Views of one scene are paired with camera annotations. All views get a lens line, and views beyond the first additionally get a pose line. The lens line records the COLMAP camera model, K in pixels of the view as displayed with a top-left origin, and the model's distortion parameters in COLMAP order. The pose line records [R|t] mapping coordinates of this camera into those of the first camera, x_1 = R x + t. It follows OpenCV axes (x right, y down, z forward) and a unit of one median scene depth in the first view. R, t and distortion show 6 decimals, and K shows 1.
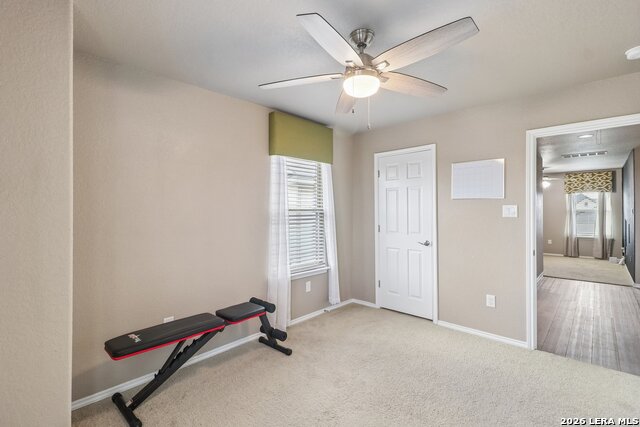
lens RADIAL K [[298.7, 0, 318.1], [0, 298.7, 208.3], [0, 0, 1]] dist [0.003701, 0.000065]
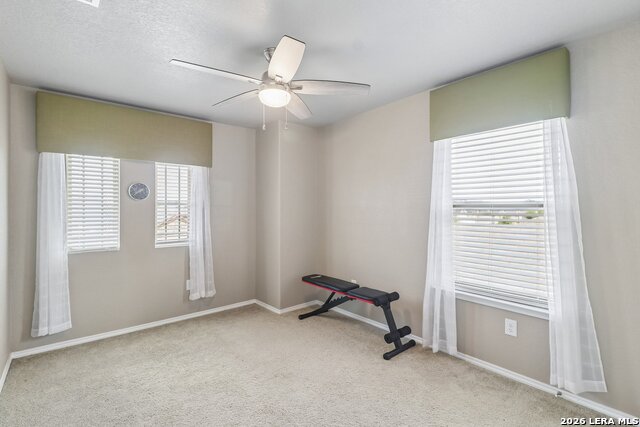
lens RADIAL K [[298.7, 0, 318.1], [0, 298.7, 208.3], [0, 0, 1]] dist [0.003701, 0.000065]
pose [[-0.114773, 0.018309, -0.993223, 0.729554], [0.006513, 0.999823, 0.017678, -0.003881], [0.993370, -0.004440, -0.114872, 0.766920]]
